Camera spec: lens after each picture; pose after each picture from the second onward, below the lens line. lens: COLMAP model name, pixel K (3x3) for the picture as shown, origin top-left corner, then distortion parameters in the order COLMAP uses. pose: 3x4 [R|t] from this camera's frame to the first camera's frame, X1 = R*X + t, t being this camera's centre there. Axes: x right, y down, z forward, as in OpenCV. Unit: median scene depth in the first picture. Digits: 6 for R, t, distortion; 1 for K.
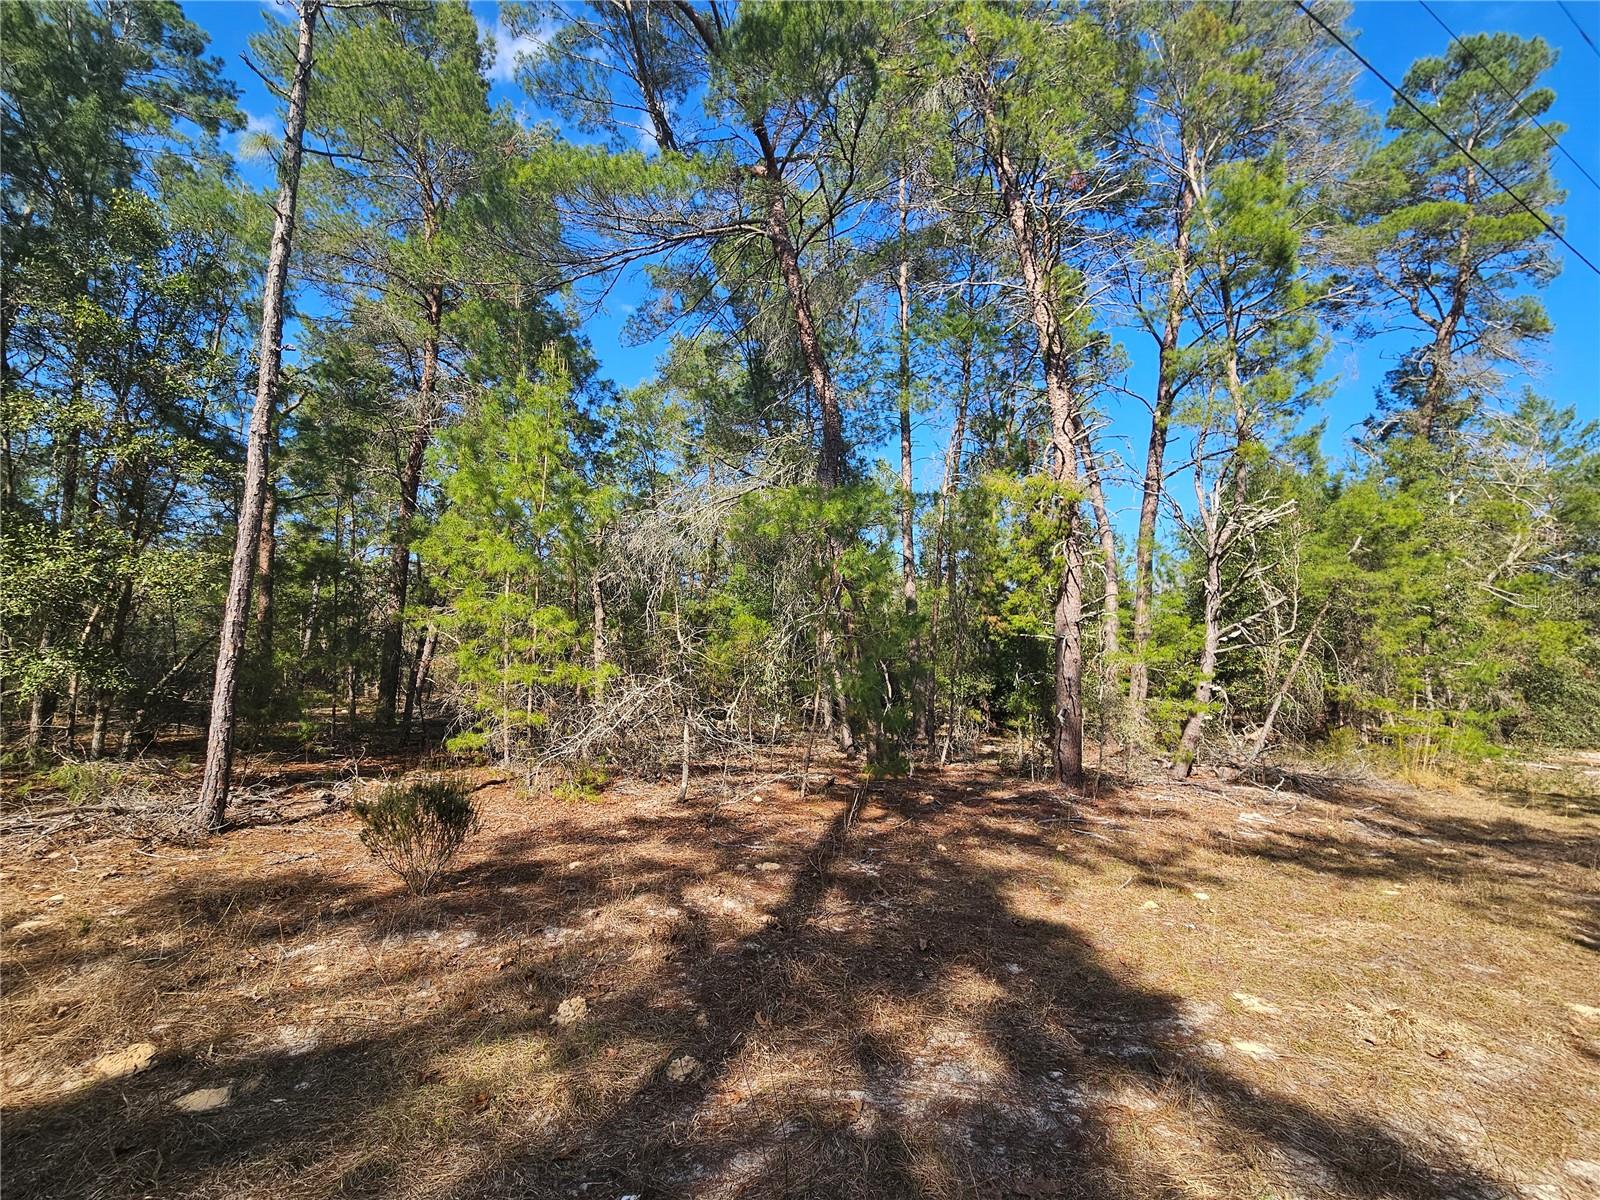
lens RADIAL K [[656.2, 0, 797.7], [0, 656.2, 594.5], [0, 0, 1]] dist [-0.000379, 0.001992]
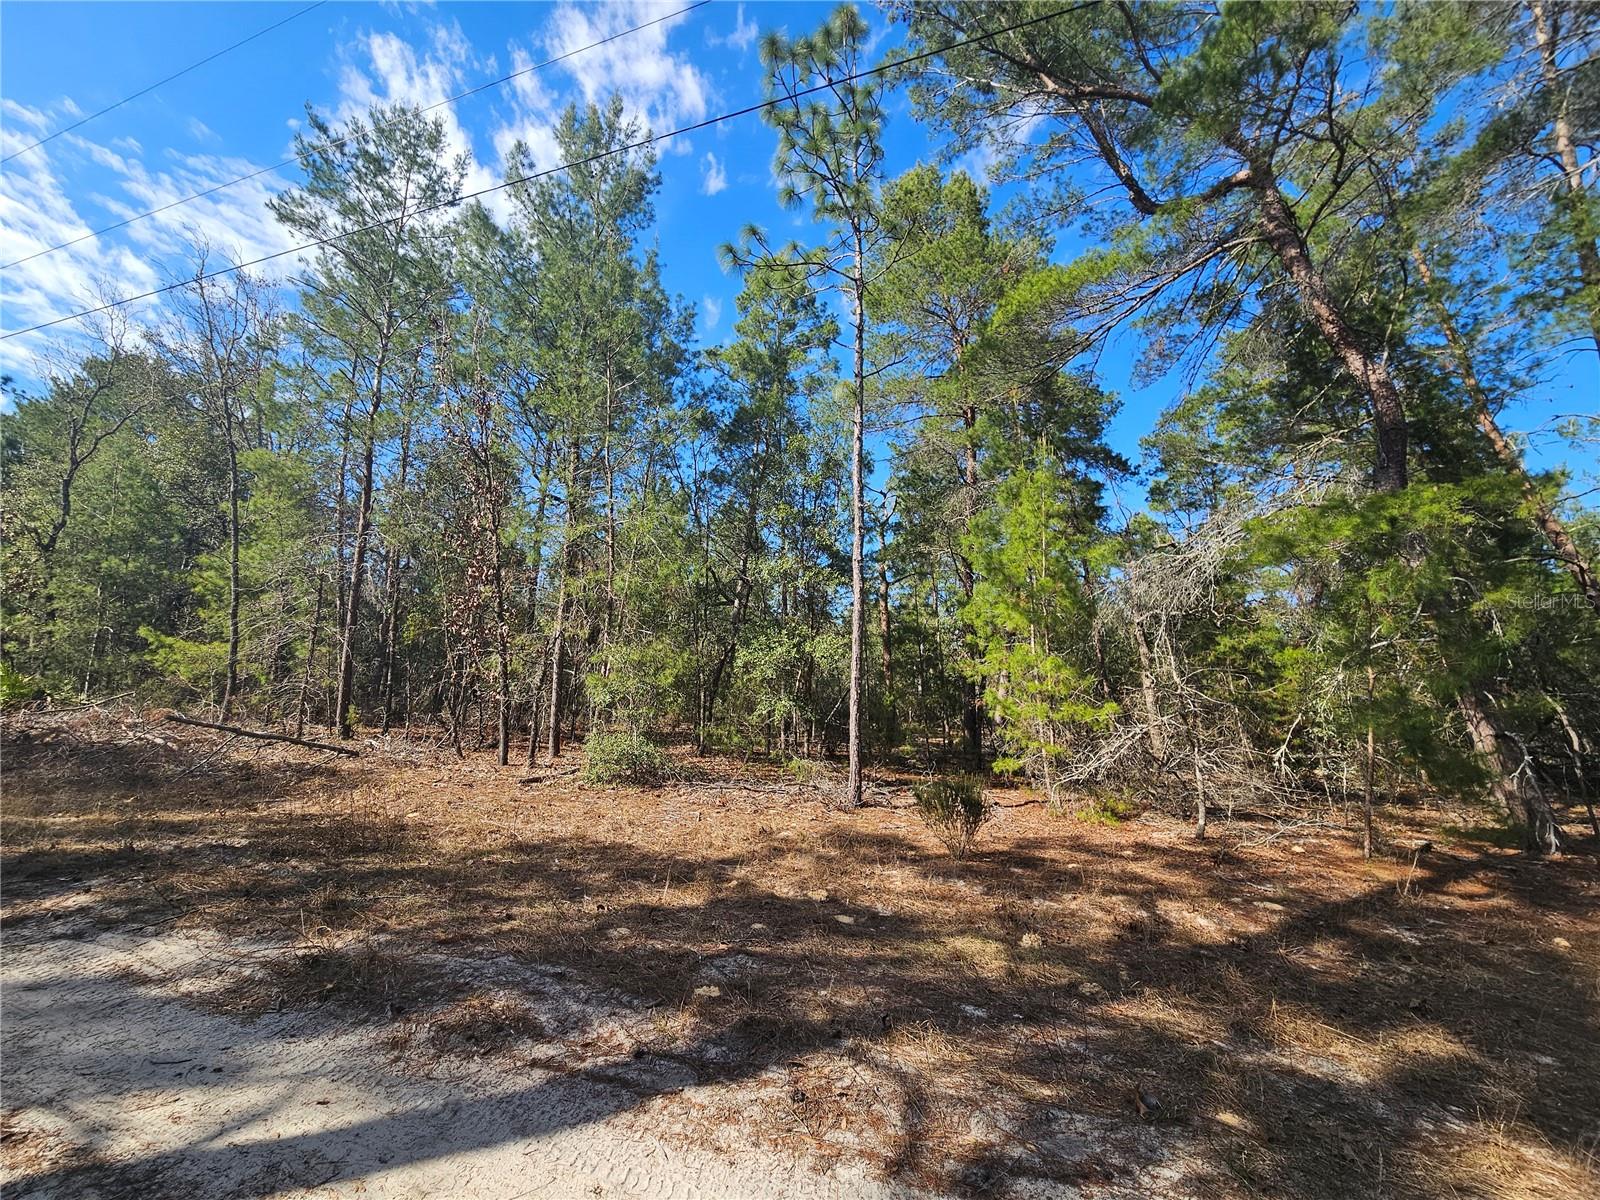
lens RADIAL K [[656.2, 0, 797.7], [0, 656.2, 594.5], [0, 0, 1]] dist [-0.000379, 0.001992]
pose [[0.670239, -0.123775, -0.731751, 0.299084], [0.079841, 0.992297, -0.094716, -0.022121], [0.737838, 0.005059, 0.674958, -0.235473]]
